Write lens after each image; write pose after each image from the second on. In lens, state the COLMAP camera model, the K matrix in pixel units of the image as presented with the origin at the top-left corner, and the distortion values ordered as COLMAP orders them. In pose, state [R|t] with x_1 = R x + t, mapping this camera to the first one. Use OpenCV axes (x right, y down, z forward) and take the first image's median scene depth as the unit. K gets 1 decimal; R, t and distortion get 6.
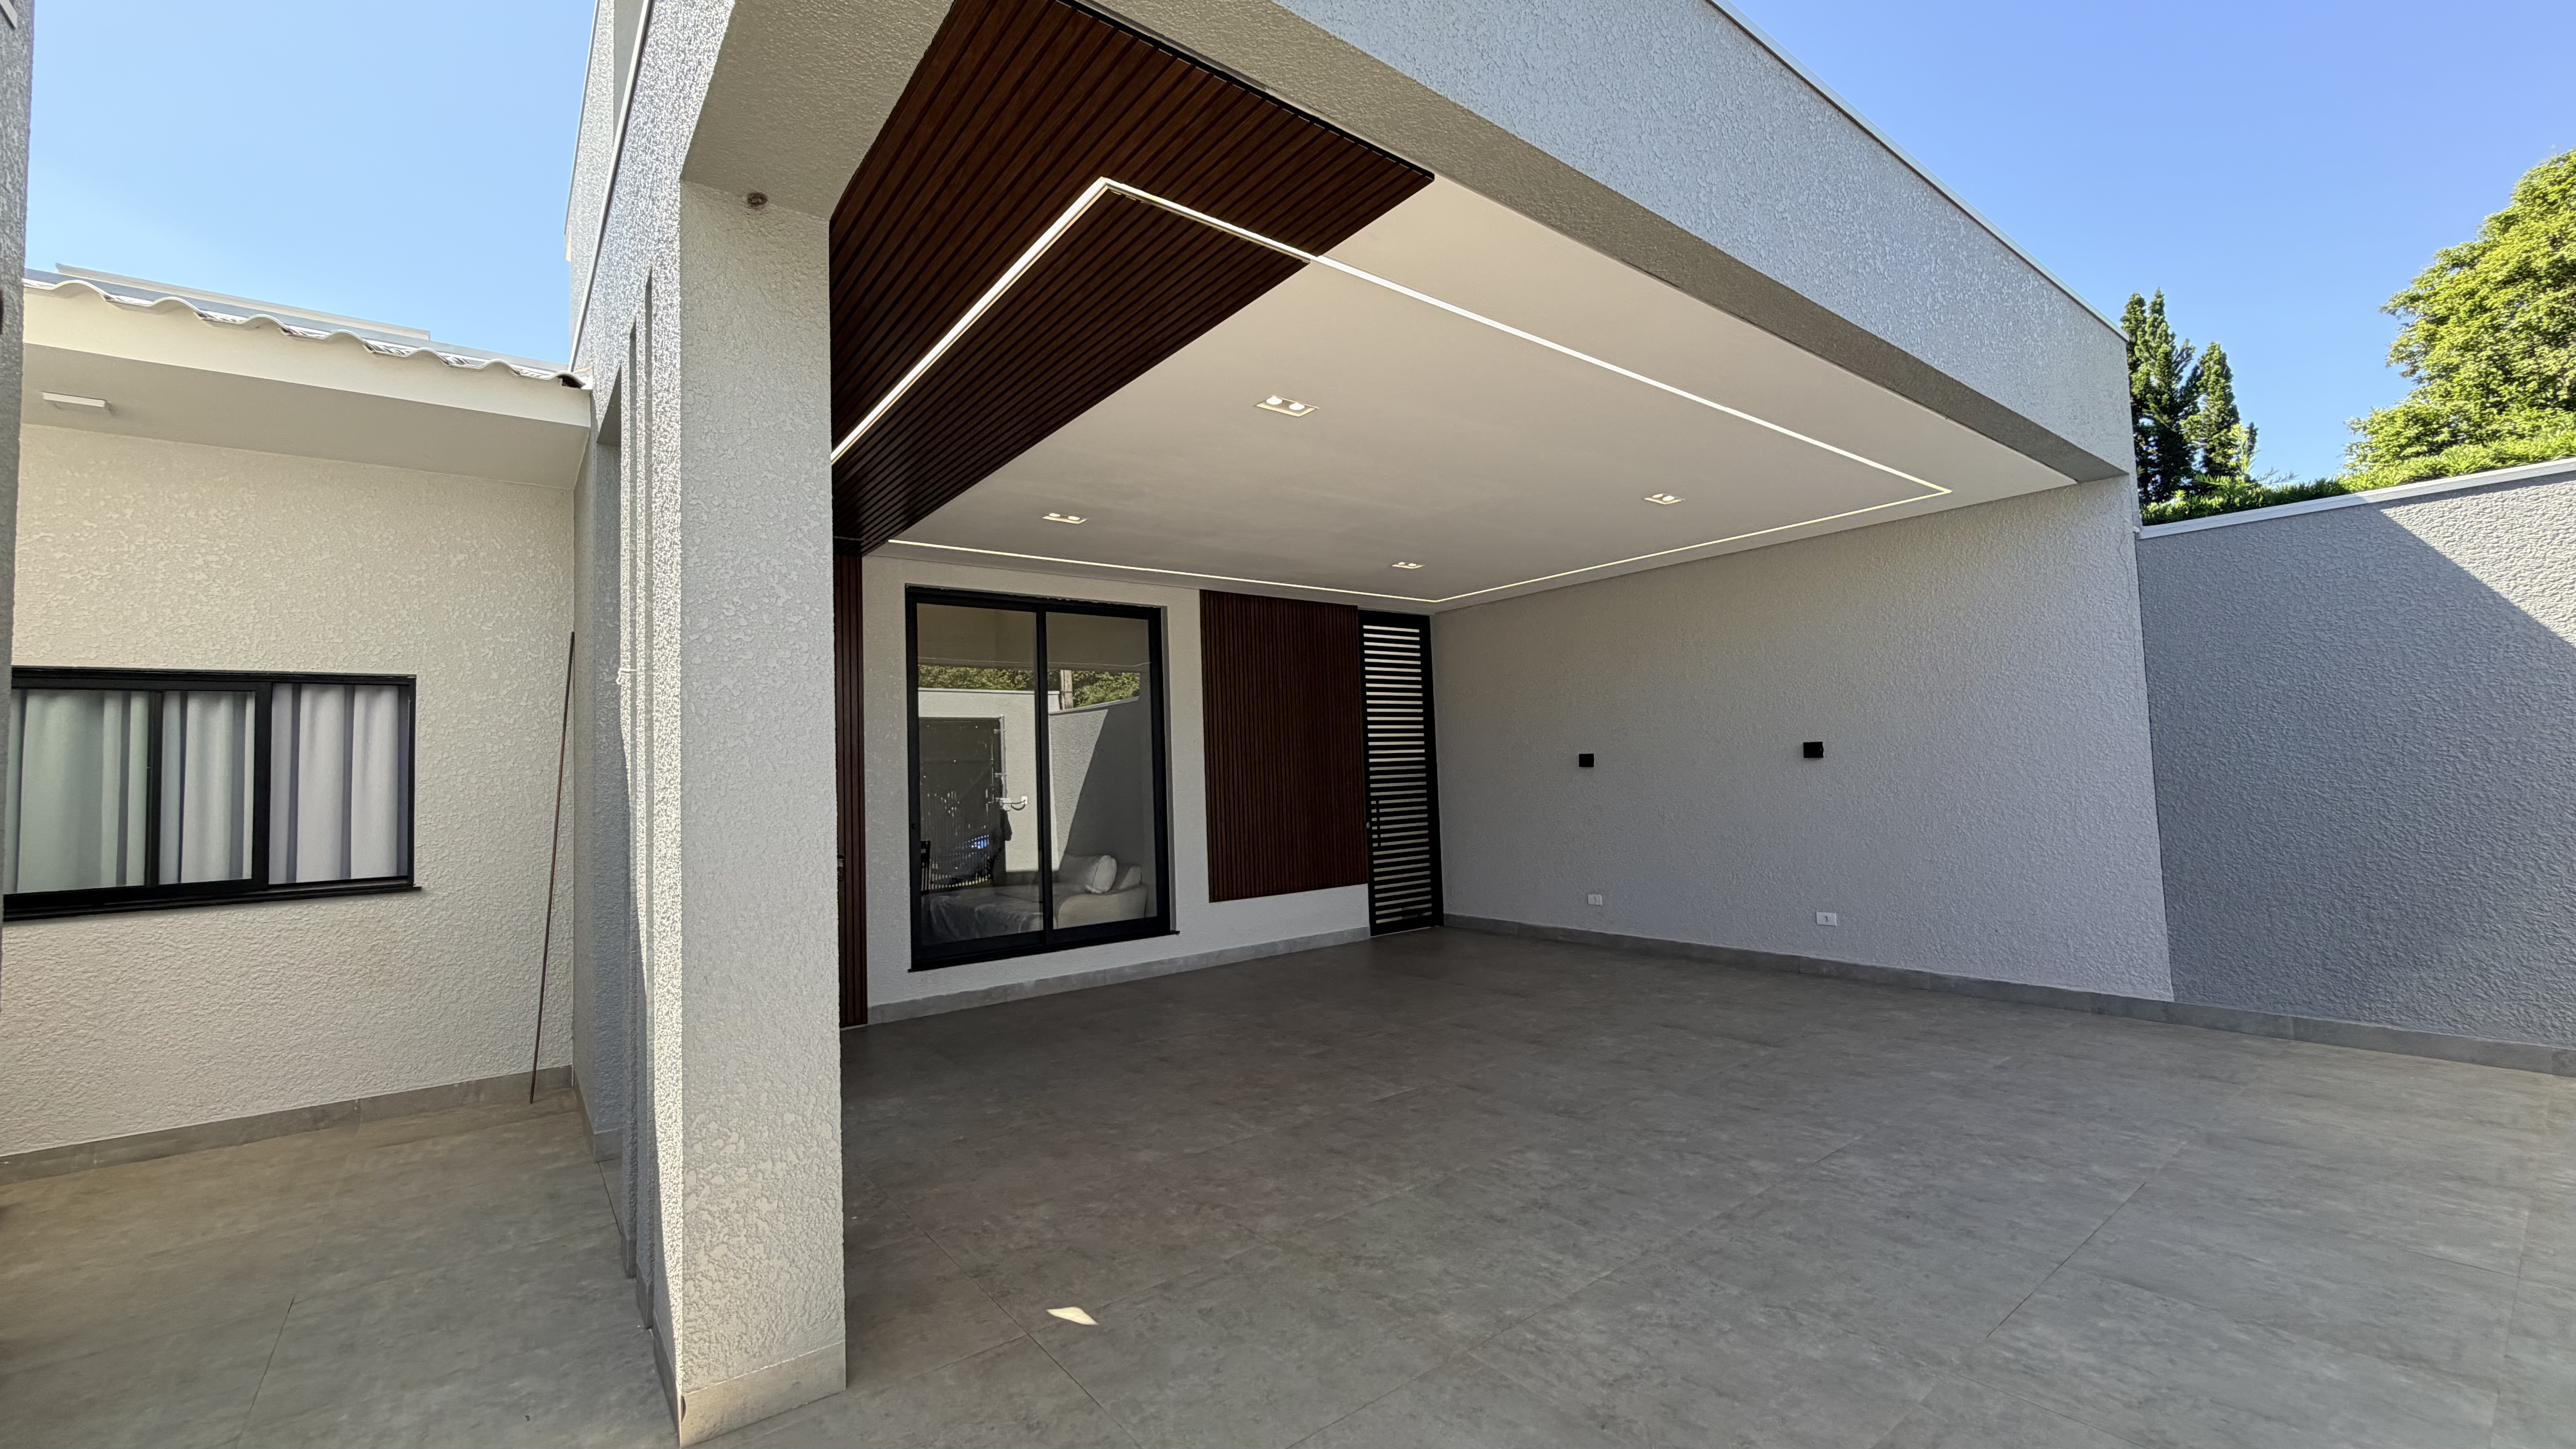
lens RADIAL K [[1027.4, 0, 1273.0], [0, 1027.4, 729.3], [0, 0, 1]] dist [-0.000458, 0.000736]
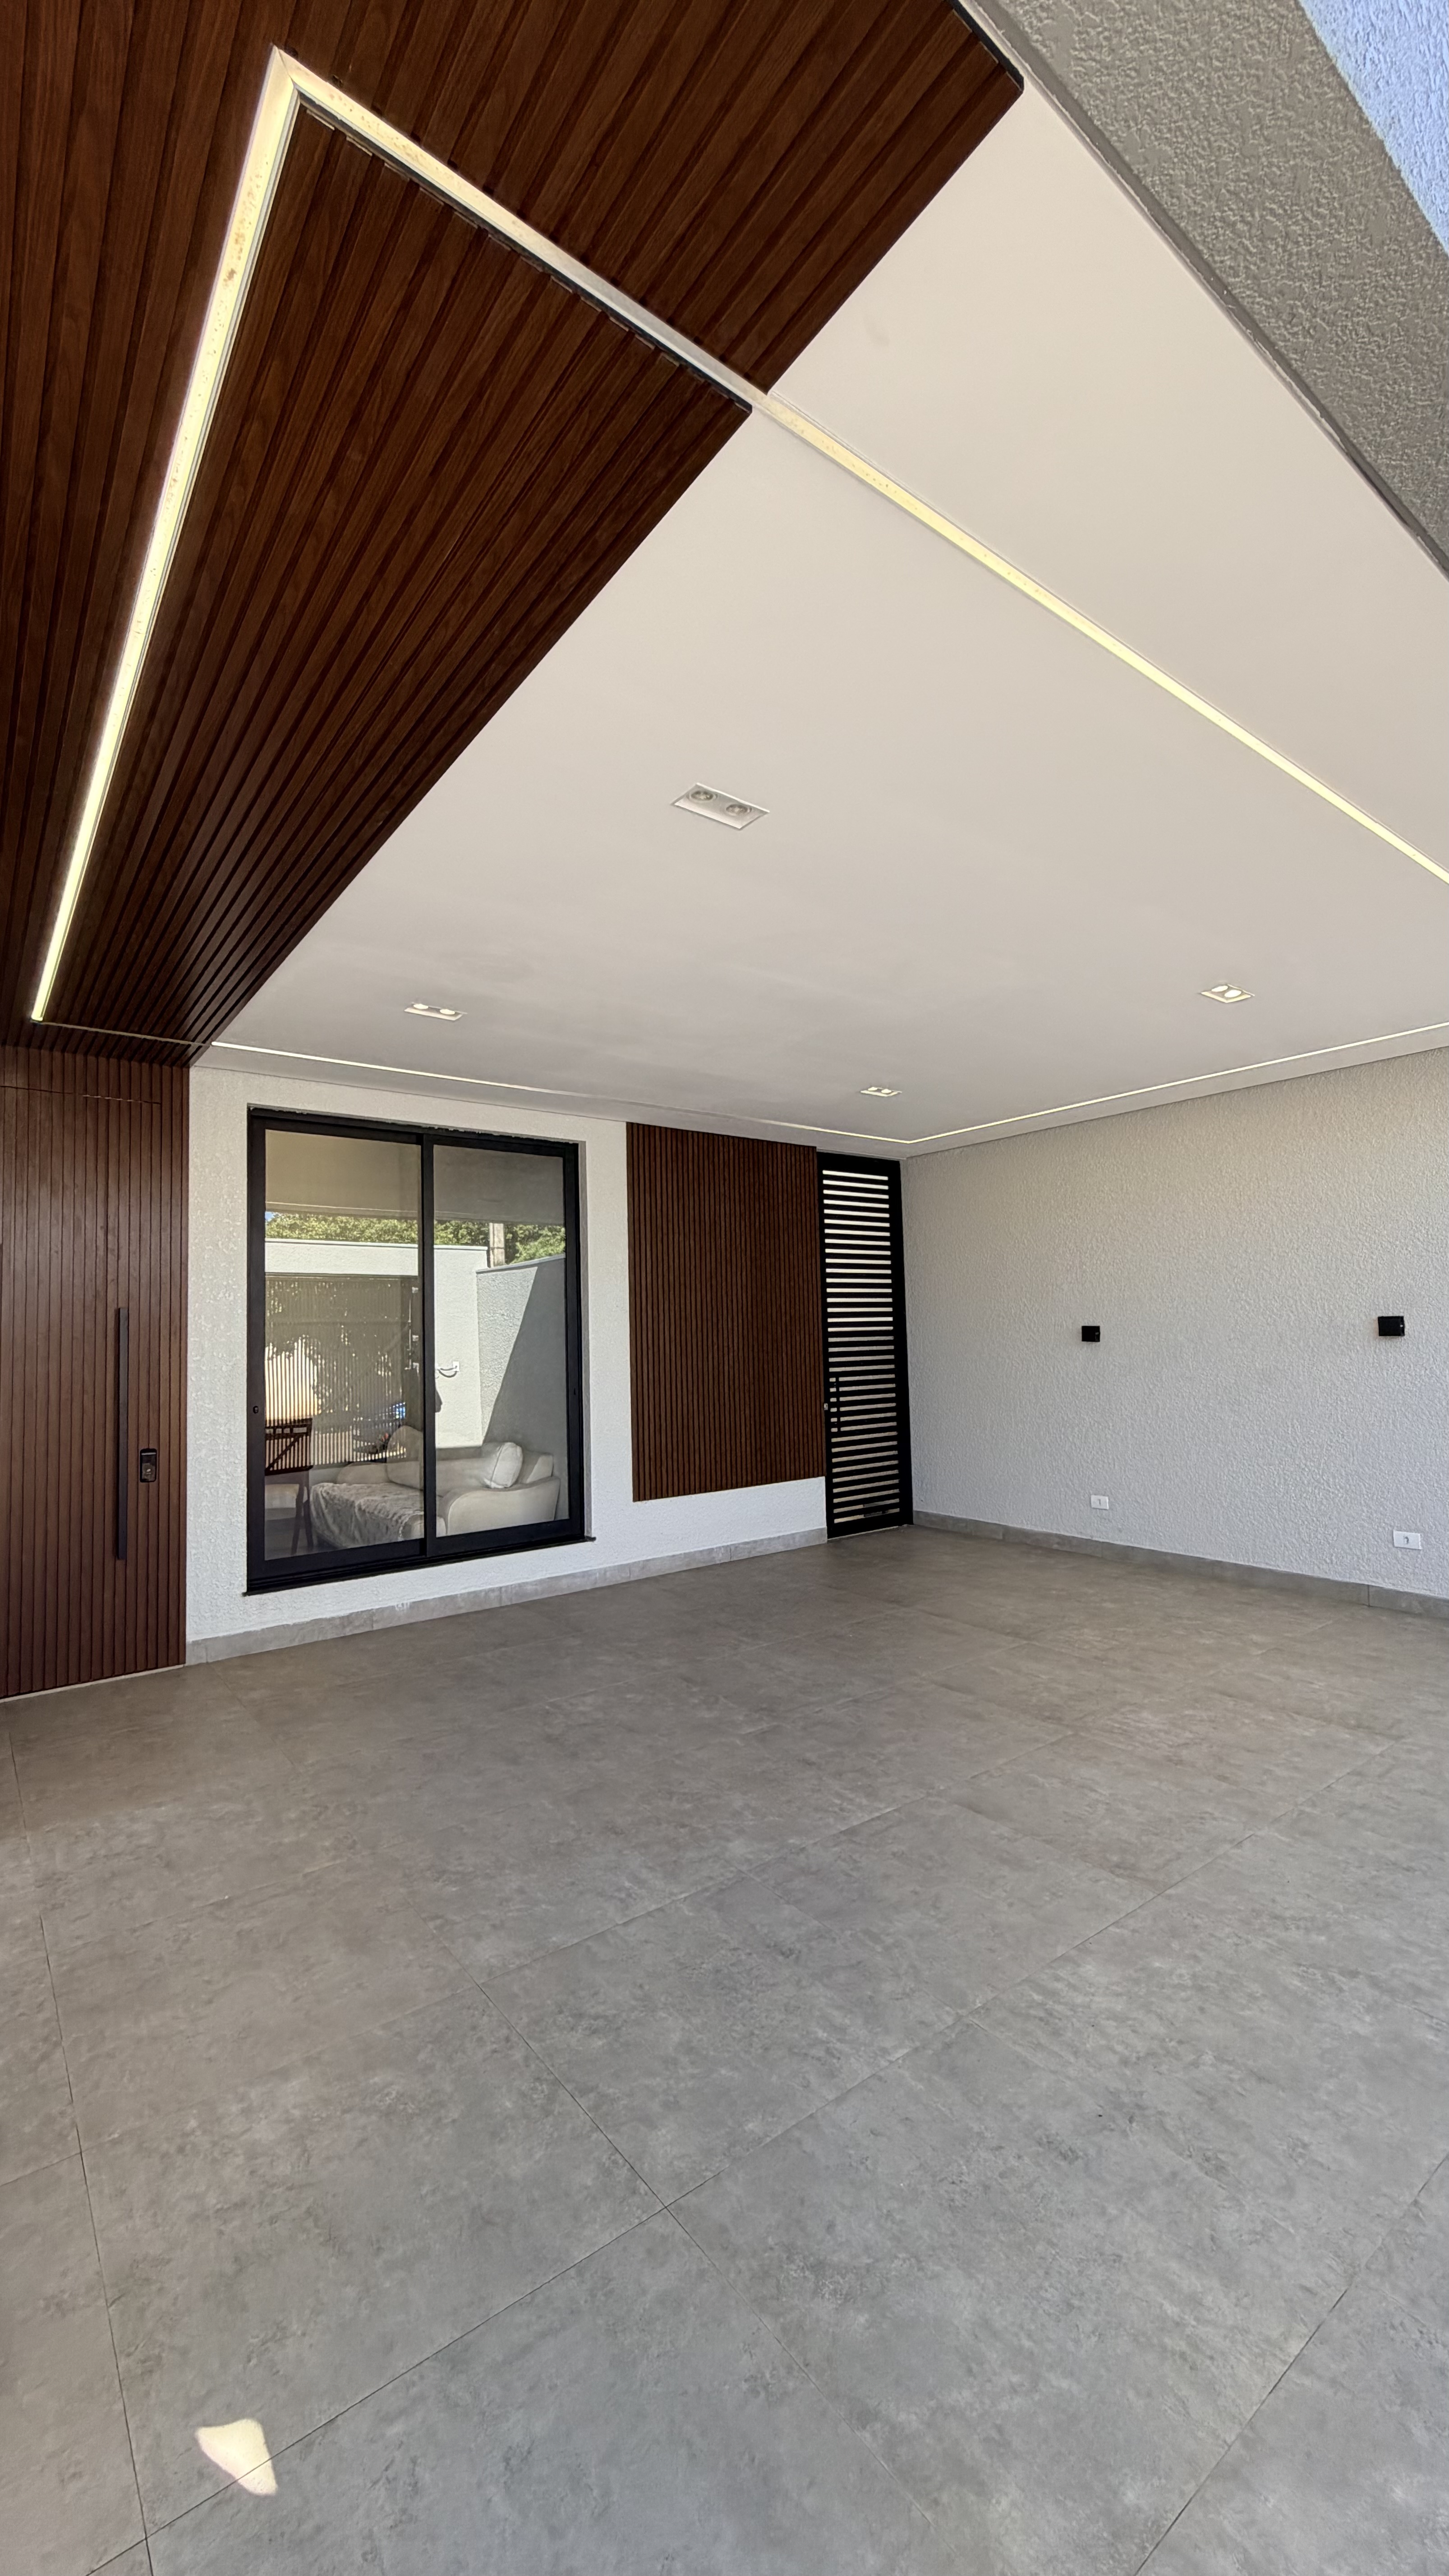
lens RADIAL K [[1027.4, 0, 715.8], [0, 1027.4, 1288.1], [0, 0, 1]] dist [-0.000458, 0.000736]
pose [[0.999894, 0.010959, -0.009554, 0.012270], [-0.010975, 0.999938, -0.001644, -0.002652], [0.009535, 0.001748, 0.999953, 0.203908]]
